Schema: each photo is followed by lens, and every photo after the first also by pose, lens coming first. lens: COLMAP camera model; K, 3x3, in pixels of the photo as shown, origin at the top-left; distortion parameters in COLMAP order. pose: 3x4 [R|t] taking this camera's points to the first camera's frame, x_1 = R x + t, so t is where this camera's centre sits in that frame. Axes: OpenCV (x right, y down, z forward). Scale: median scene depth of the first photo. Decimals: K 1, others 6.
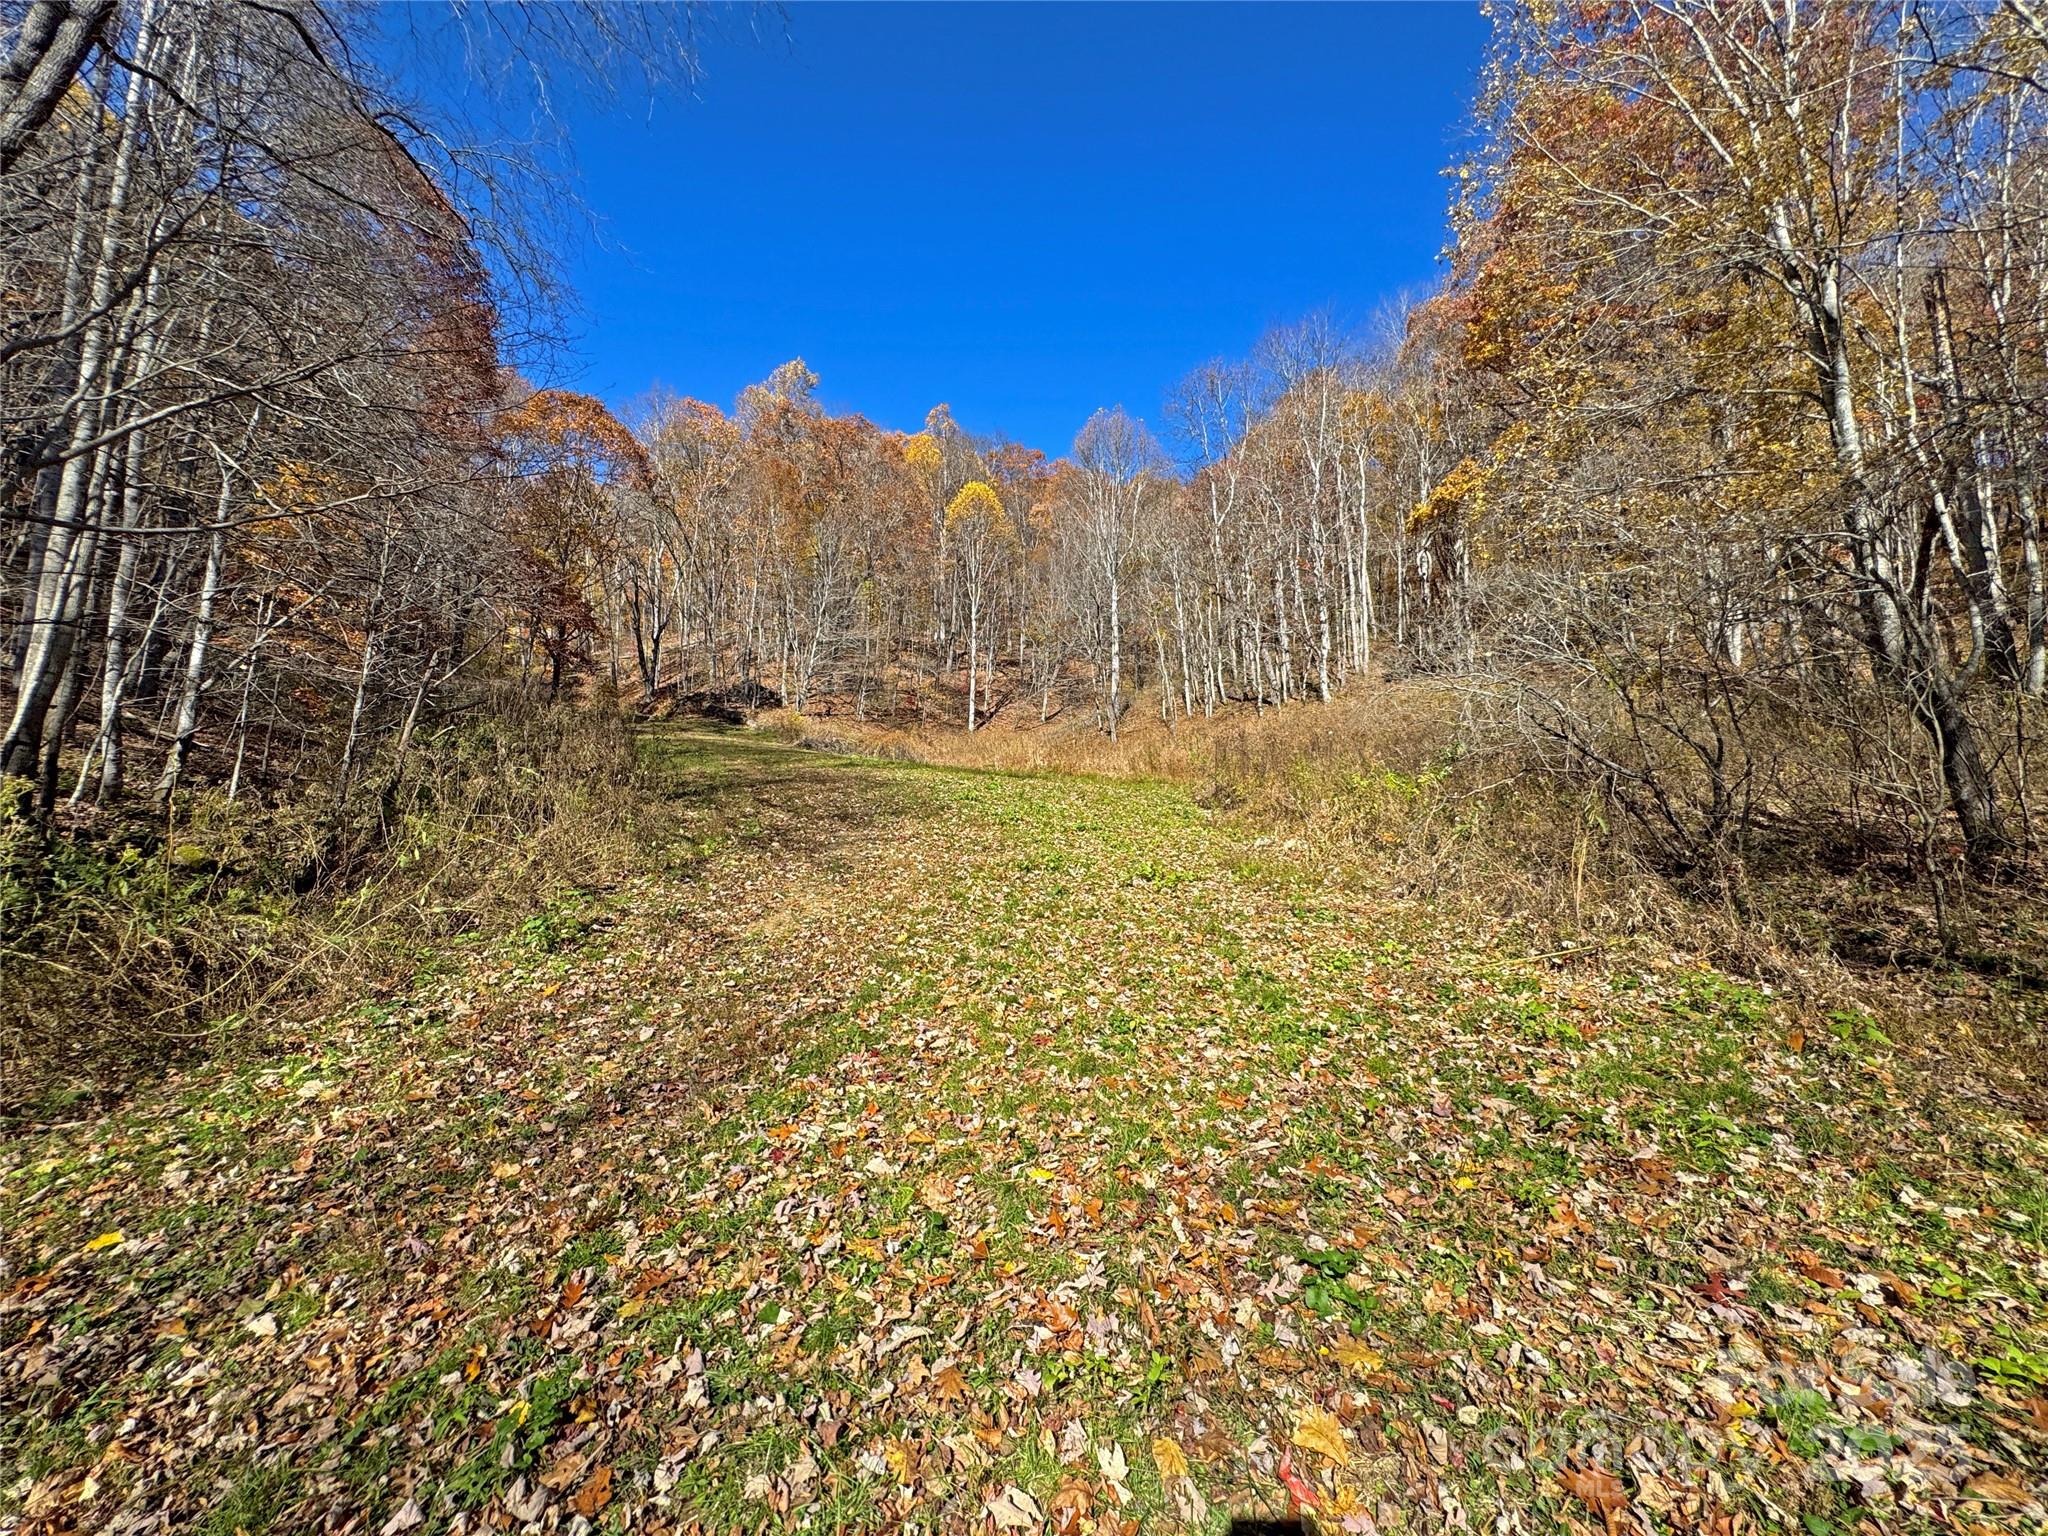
lens RADIAL K [[818.9, 0, 1020.1], [0, 818.9, 767.0], [0, 0, 1]] dist [-0.003360, 0.000450]
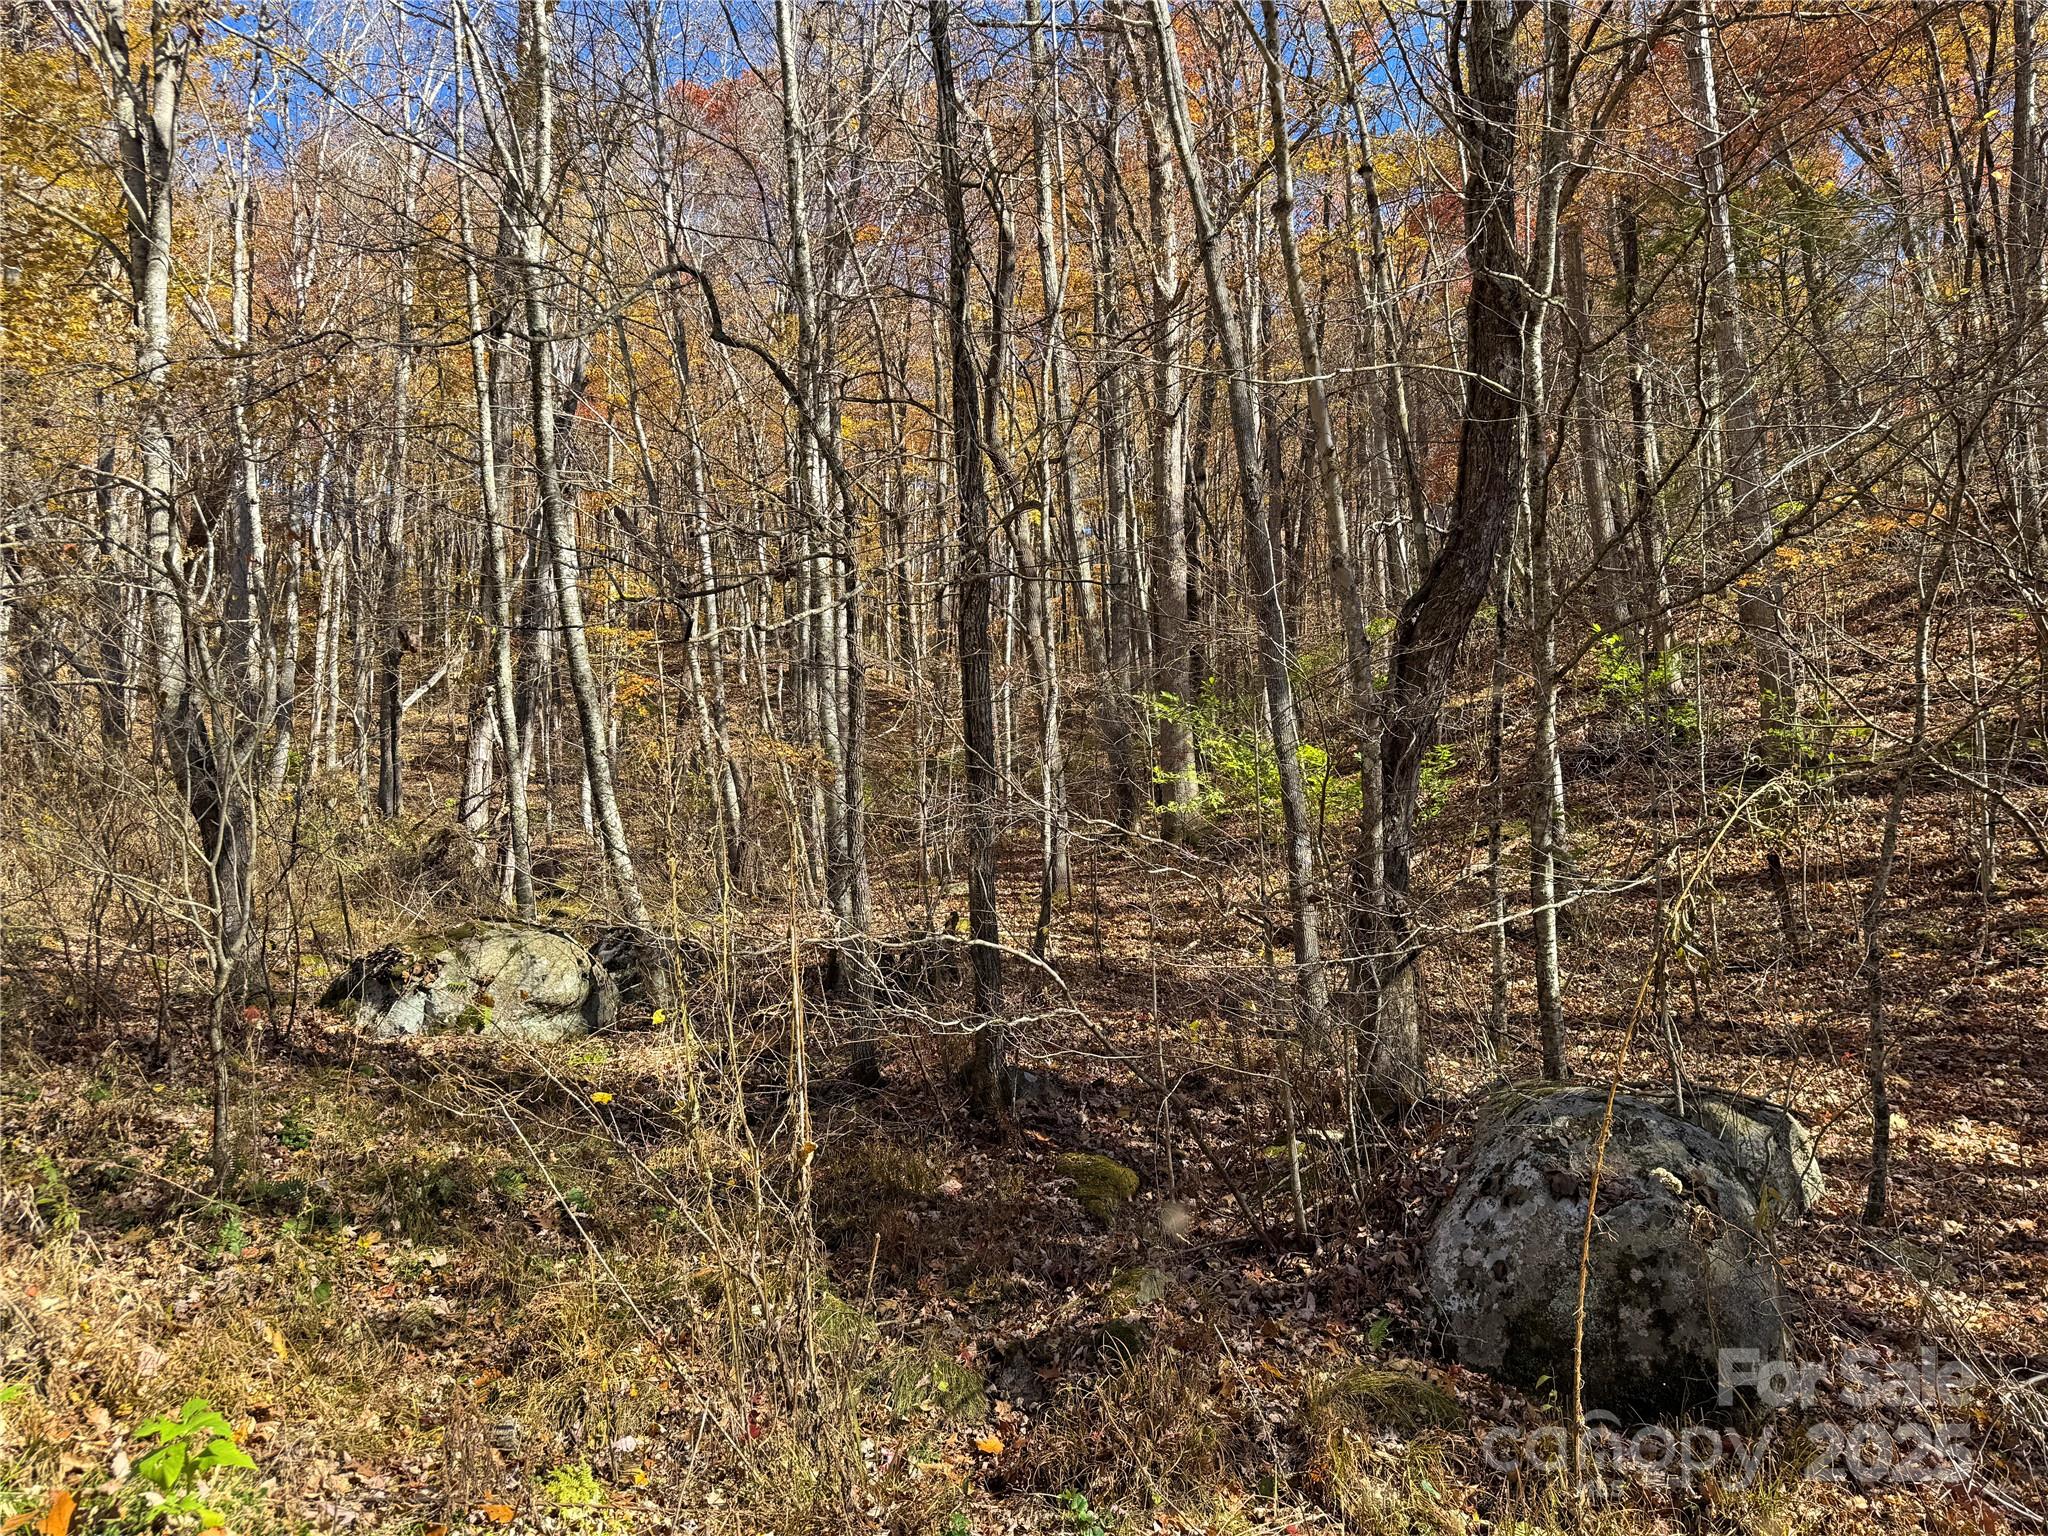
lens RADIAL K [[1459.5, 0, 1021.7], [0, 1459.5, 762.2], [0, 0, 1]] dist [0.012581, -0.000412]
pose [[0.181712, 0.127938, 0.974994, 0.113776], [-0.057616, 0.991182, -0.119324, 0.009643], [-0.981662, -0.034493, 0.187481, 0.168106]]
